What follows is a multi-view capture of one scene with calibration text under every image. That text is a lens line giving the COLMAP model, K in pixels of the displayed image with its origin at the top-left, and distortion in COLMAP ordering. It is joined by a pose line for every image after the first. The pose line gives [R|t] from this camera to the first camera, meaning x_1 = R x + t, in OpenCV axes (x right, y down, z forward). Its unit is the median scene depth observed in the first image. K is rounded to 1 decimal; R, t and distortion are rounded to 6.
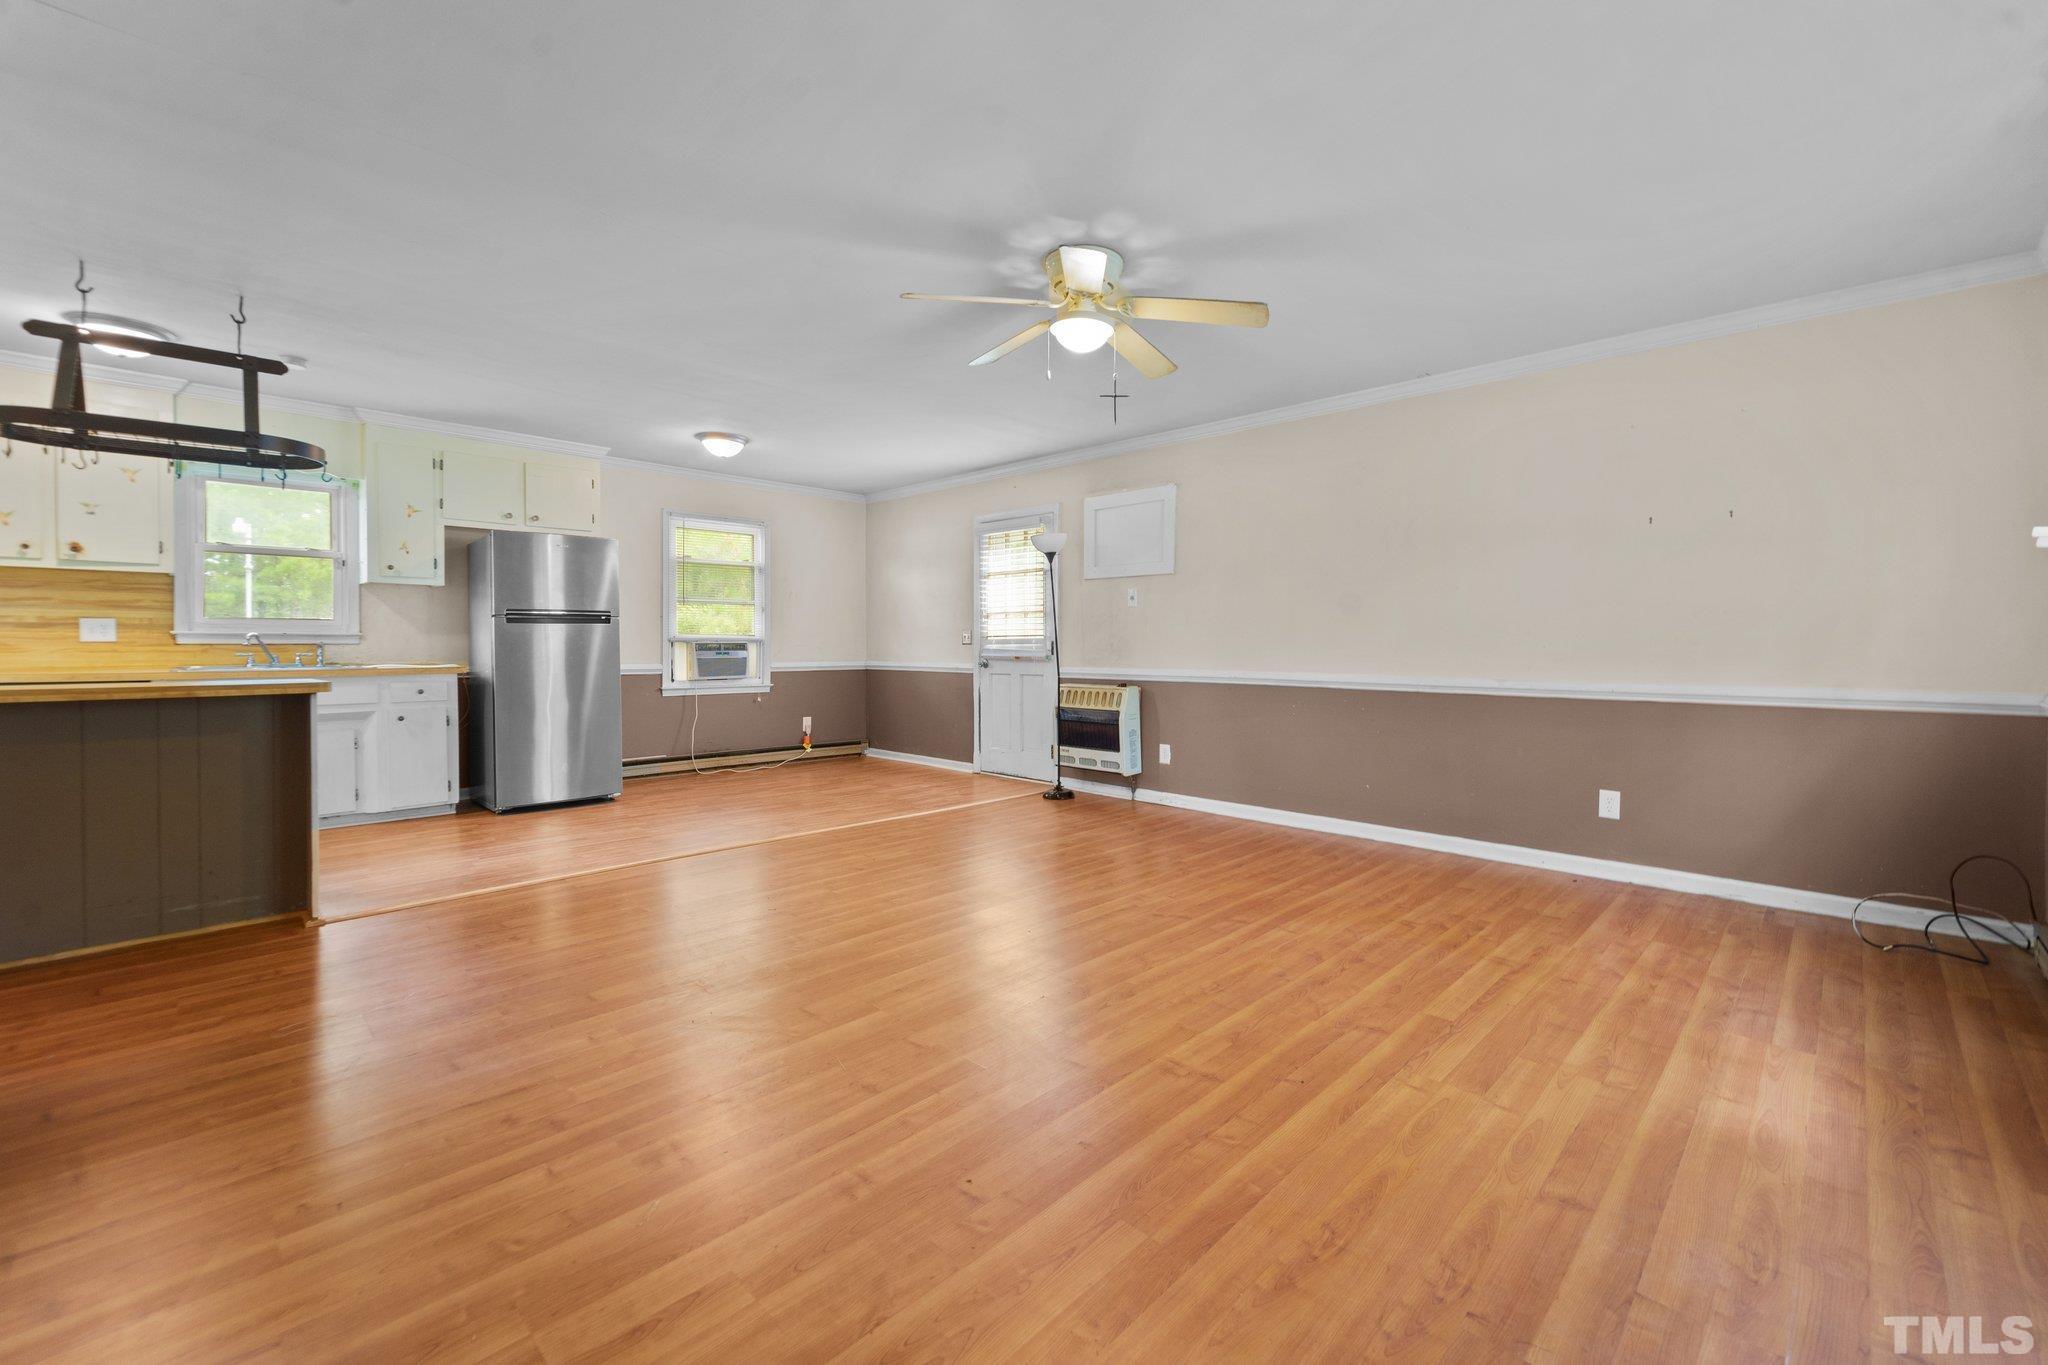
lens RADIAL K [[836.9, 0, 1052.5], [0, 836.9, 663.4], [0, 0, 1]] dist [0.001093, -0.001509]
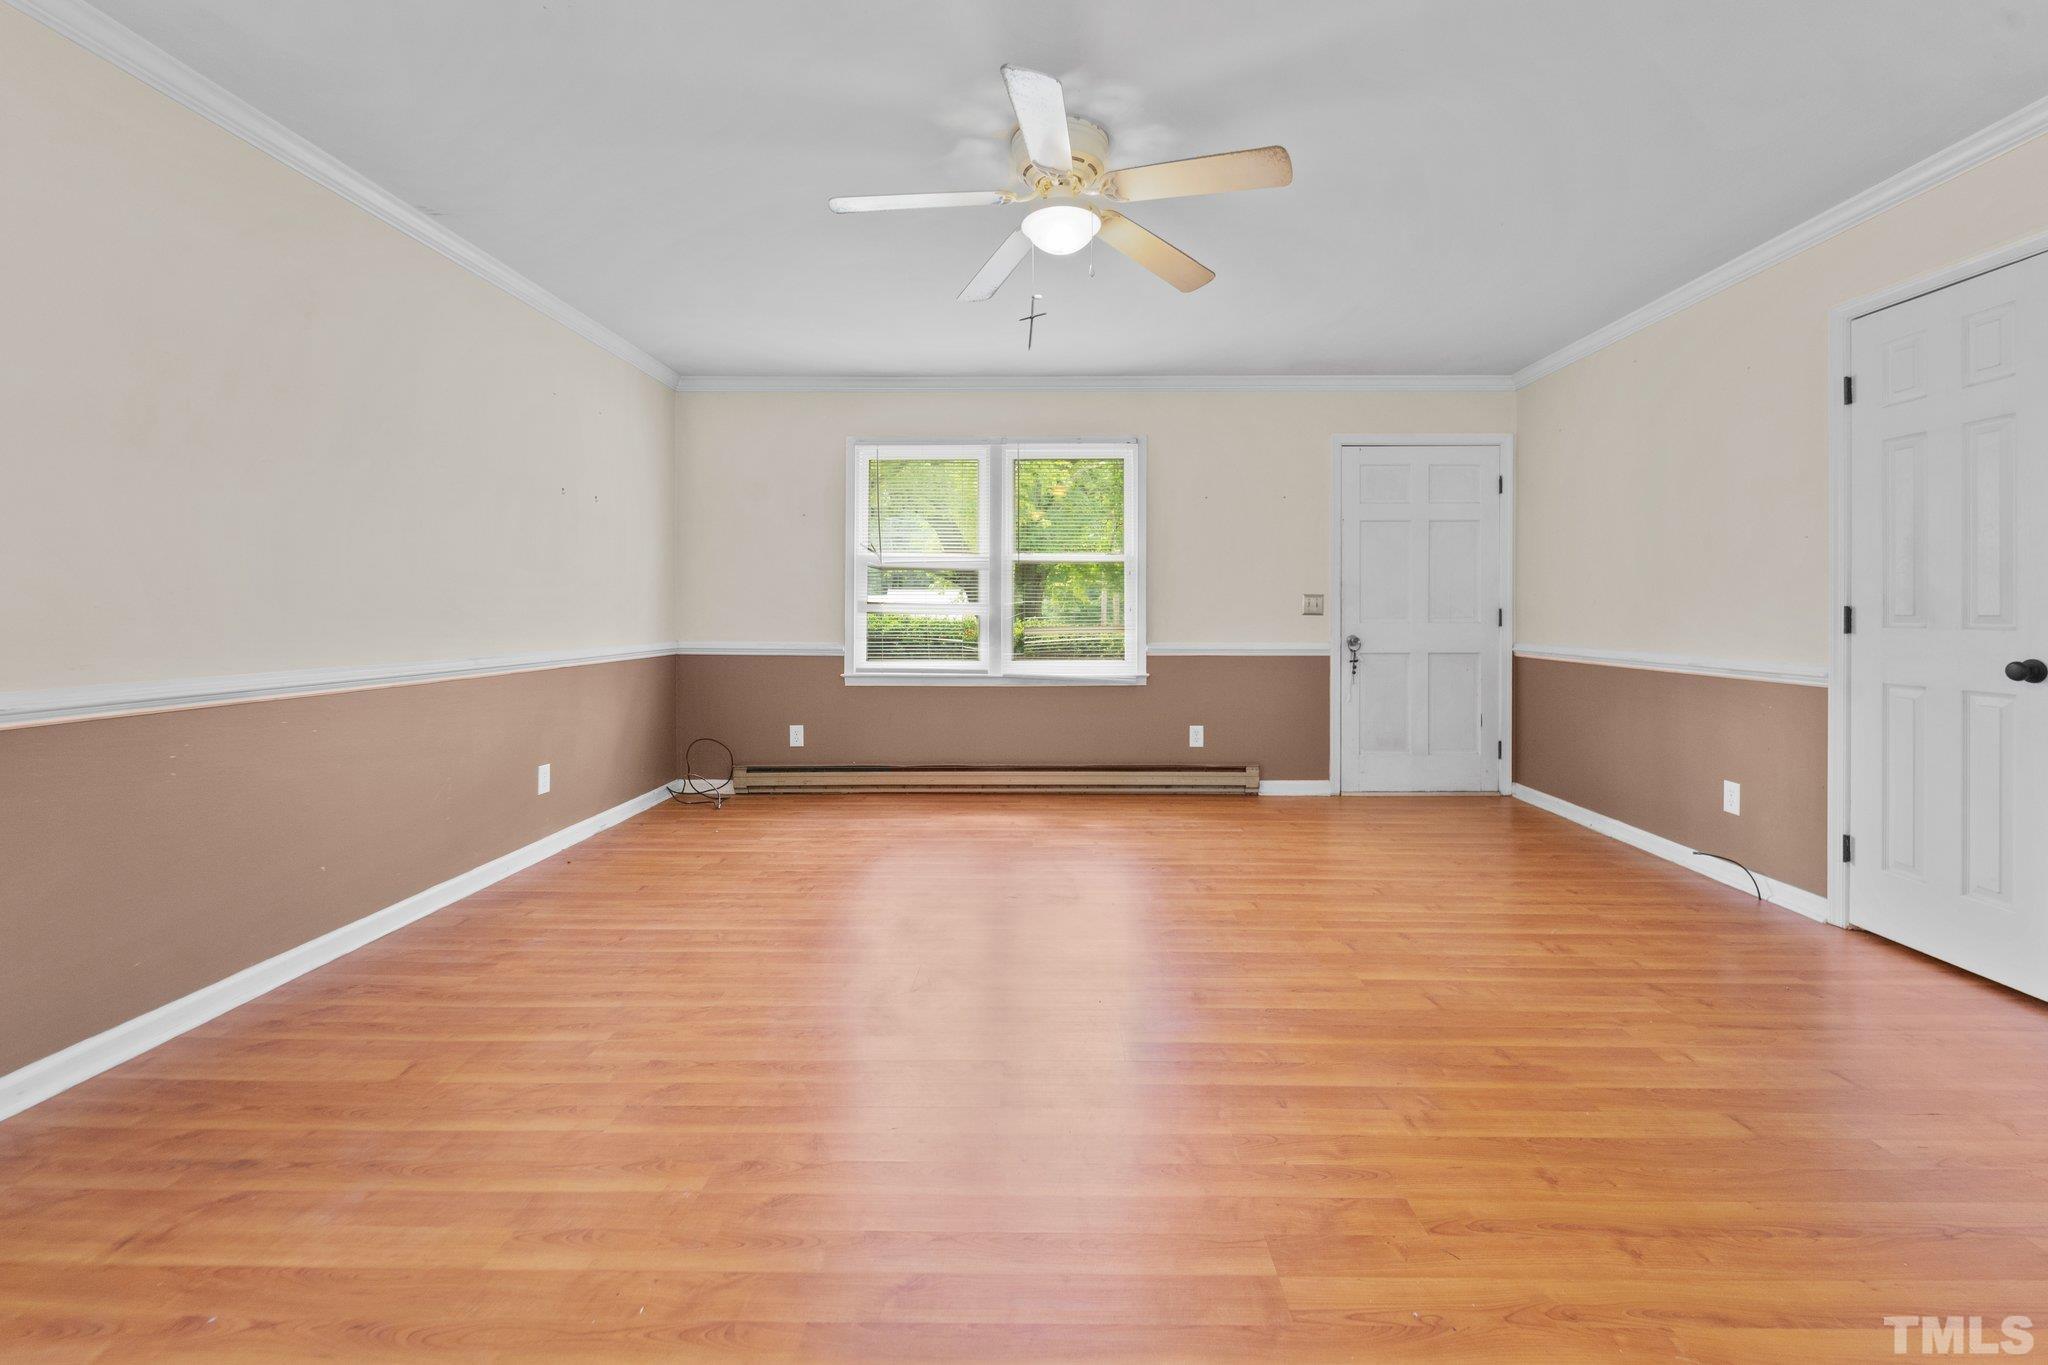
lens RADIAL K [[856.9, 0, 1052.7], [0, 856.9, 608.7], [0, 0, 1]] dist [-0.000309, -0.001115]
pose [[-0.686317, -0.001203, 0.727301, -0.323661], [0.014686, 0.999772, 0.015512, -0.023495], [-0.727154, 0.021327, -0.686143, 0.909785]]
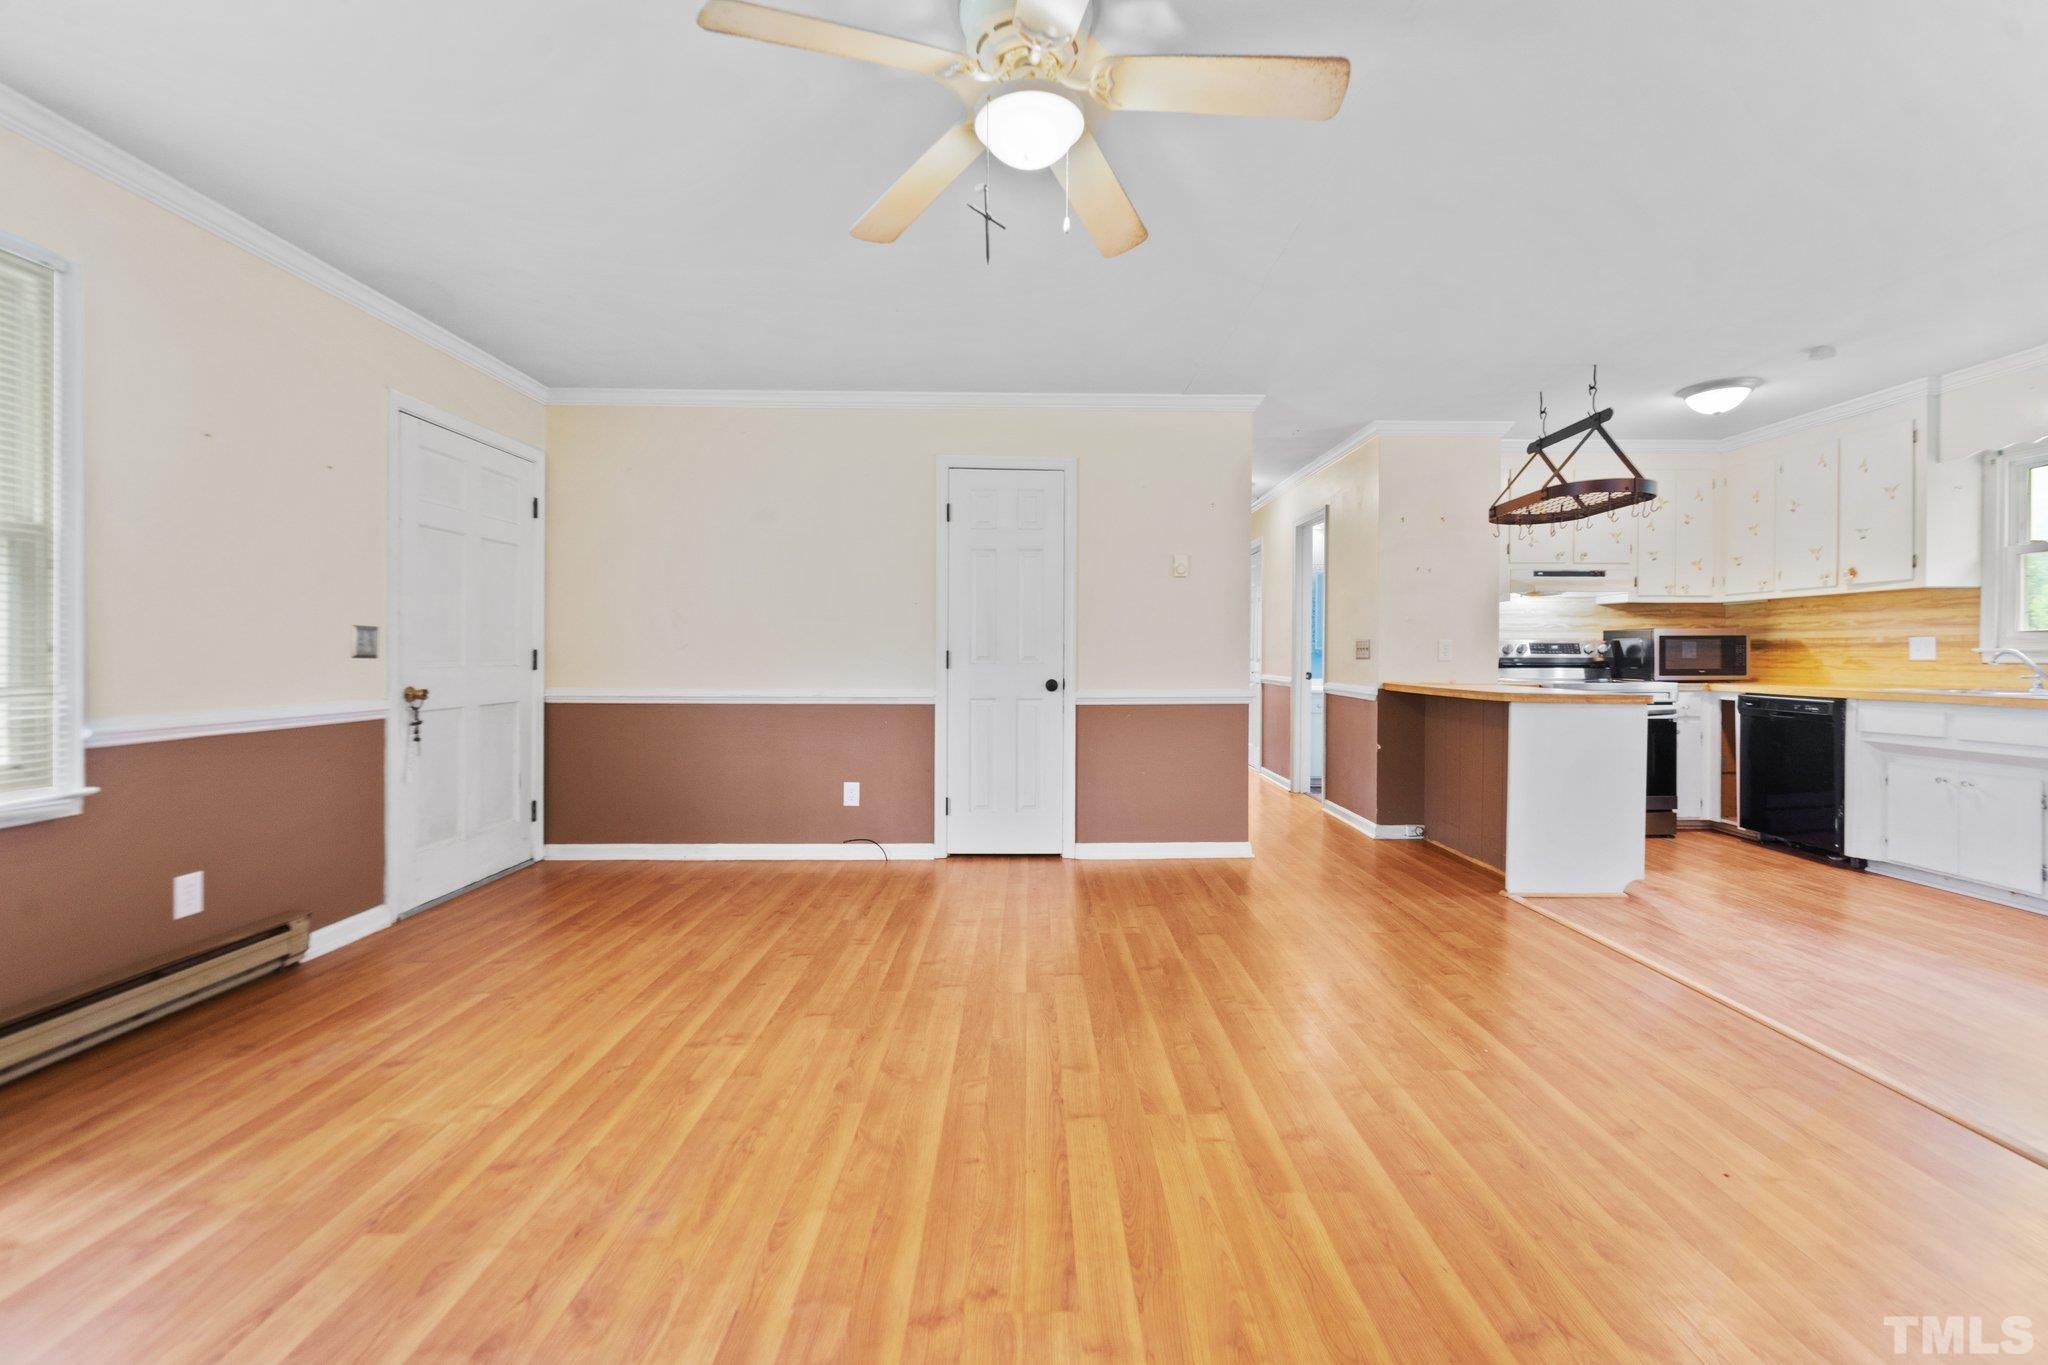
lens RADIAL K [[836.9, 0, 1049.0], [0, 836.9, 658.9], [0, 0, 1]] dist [0.001093, -0.001509]
pose [[-0.704549, -0.001817, -0.709653, 0.255661], [-0.022949, 0.999532, 0.020225, -0.020563], [0.709285, 0.030535, -0.704261, 0.824649]]
